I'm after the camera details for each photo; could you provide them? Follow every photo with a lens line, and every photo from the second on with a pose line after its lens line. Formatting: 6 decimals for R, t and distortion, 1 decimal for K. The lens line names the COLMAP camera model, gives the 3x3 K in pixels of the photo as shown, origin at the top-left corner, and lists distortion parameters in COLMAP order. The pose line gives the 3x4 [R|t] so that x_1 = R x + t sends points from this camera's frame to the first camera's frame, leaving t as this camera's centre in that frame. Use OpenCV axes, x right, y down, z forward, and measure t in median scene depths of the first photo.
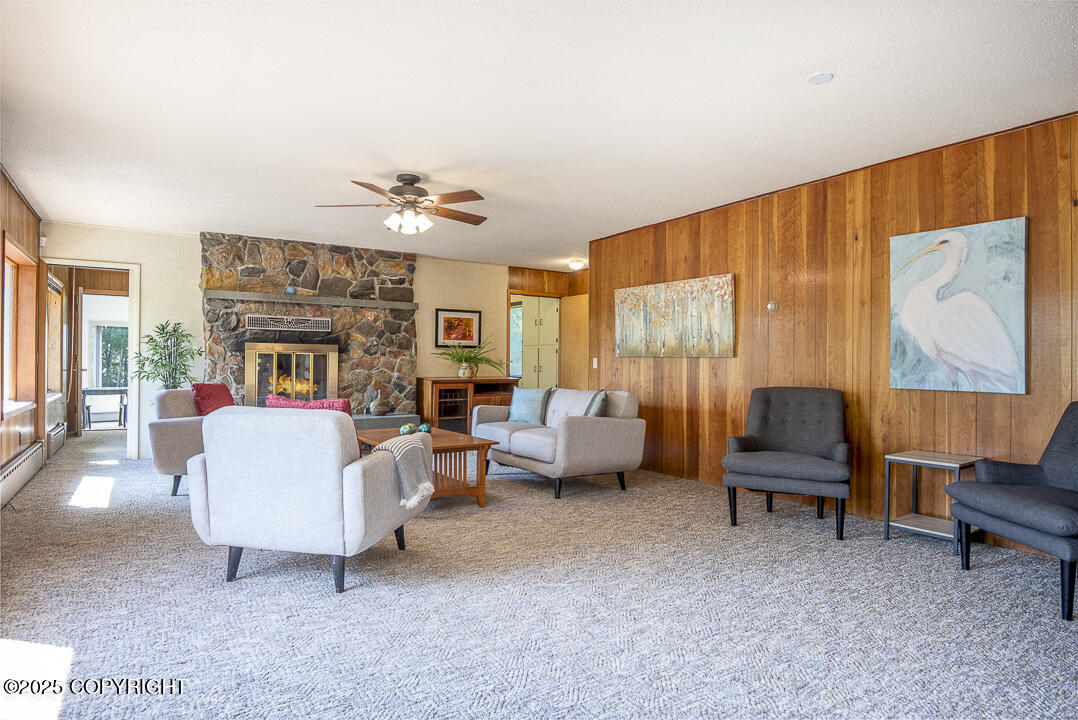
lens RADIAL K [[602.9, 0, 540.3], [0, 602.9, 362.5], [0, 0, 1]] dist [-0.003797, -0.015486]
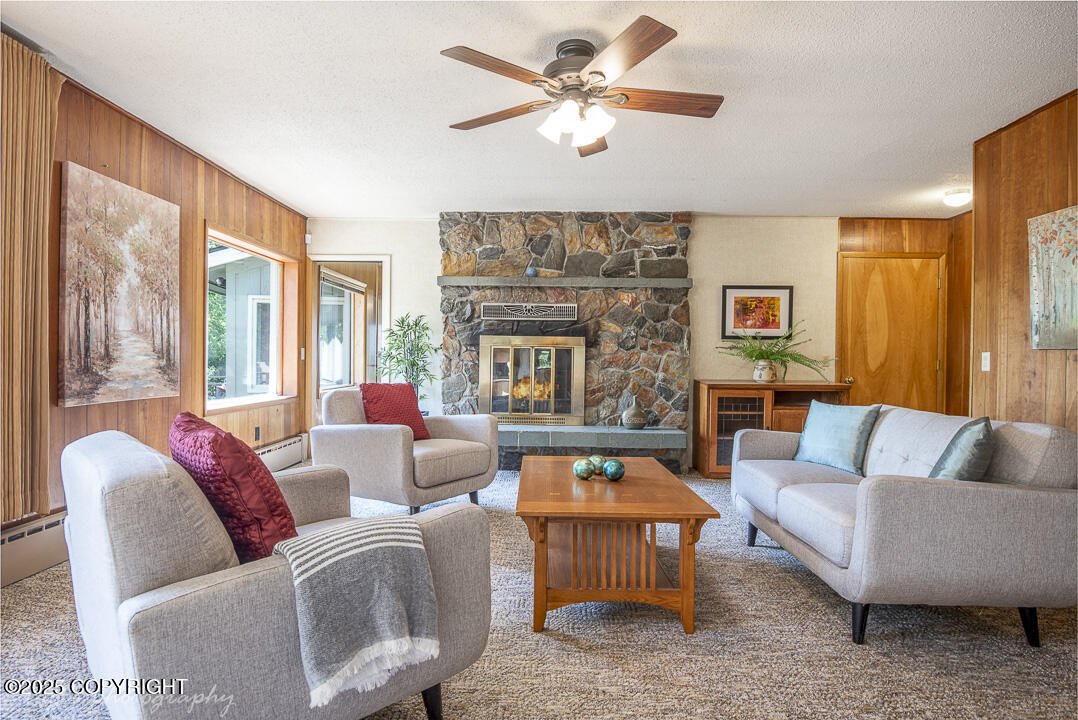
lens RADIAL K [[602.9, 0, 536.0], [0, 602.9, 362.6], [0, 0, 1]] dist [-0.003797, -0.015486]
pose [[0.828632, 0.006113, -0.559761, 0.055919], [-0.004070, 0.999980, 0.004895, 0.001105], [0.559780, -0.001778, 0.828640, 0.315990]]
